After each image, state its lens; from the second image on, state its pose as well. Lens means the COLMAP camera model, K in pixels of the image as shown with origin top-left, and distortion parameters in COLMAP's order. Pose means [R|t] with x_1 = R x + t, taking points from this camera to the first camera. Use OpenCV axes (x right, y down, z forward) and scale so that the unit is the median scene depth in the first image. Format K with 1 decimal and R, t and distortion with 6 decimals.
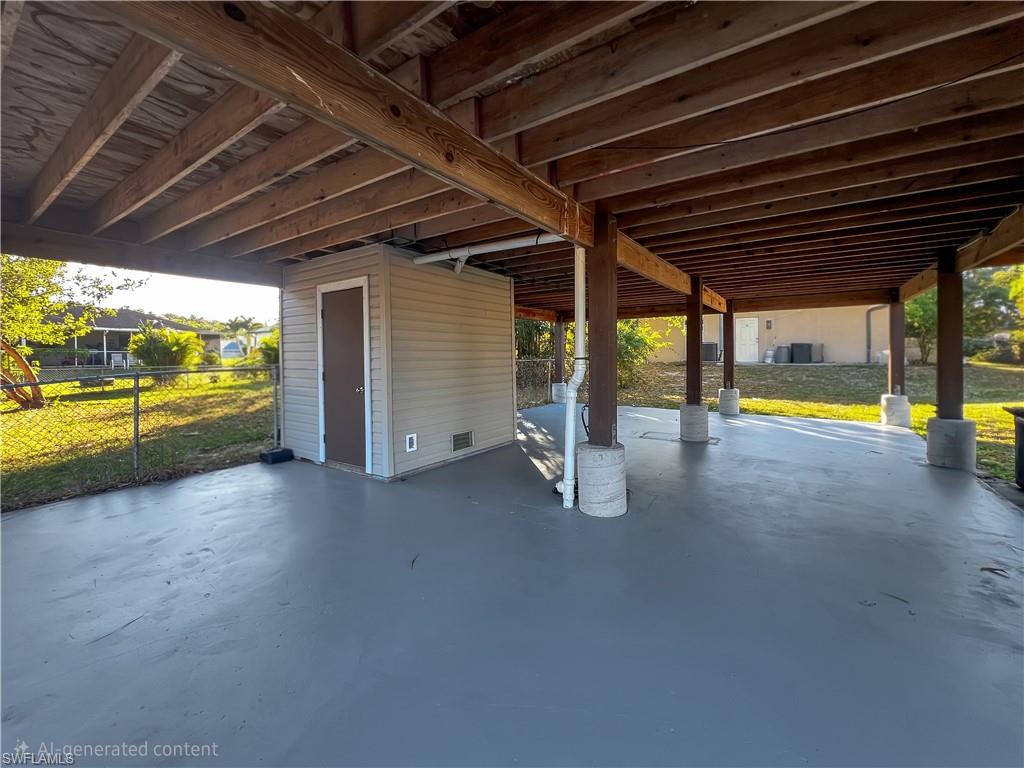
lens RADIAL K [[421.1, 0, 512.2], [0, 421.1, 356.2], [0, 0, 1]] dist [-0.003633, 0.001012]
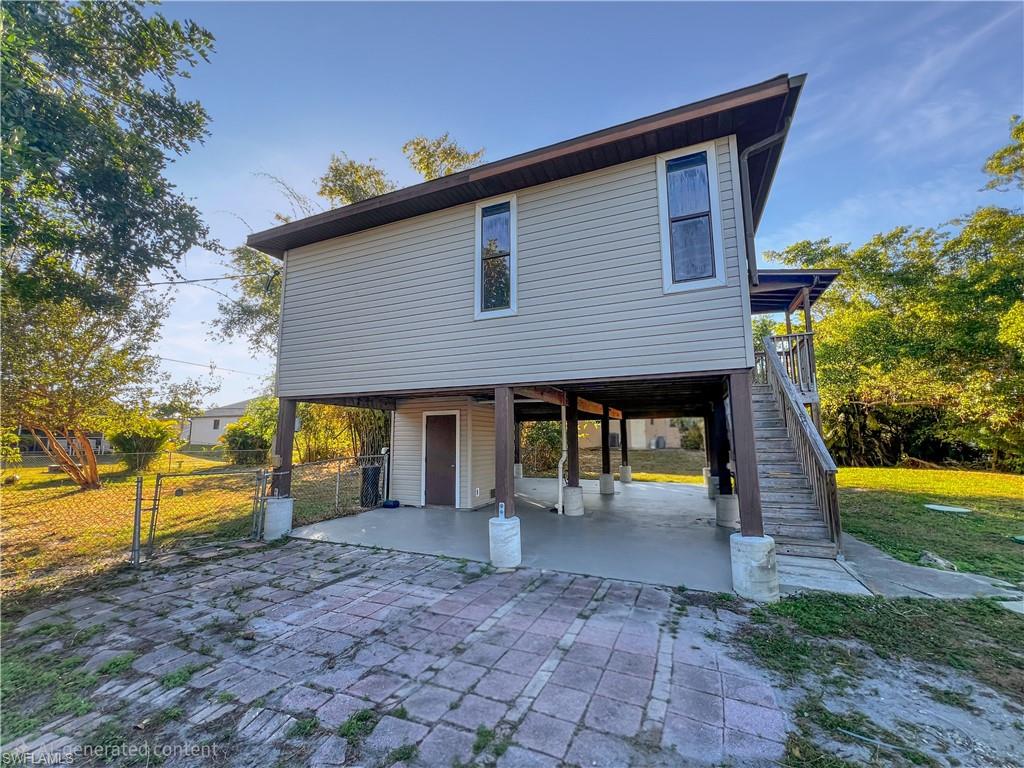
lens RADIAL K [[421.1, 0, 514.6], [0, 421.1, 383.0], [0, 0, 1]] dist [-0.003633, 0.001012]
pose [[0.978163, 0.029133, 0.205785, -0.305457], [-0.001385, 0.991019, -0.133717, -0.027267], [-0.207833, 0.130512, 0.969418, -0.651195]]
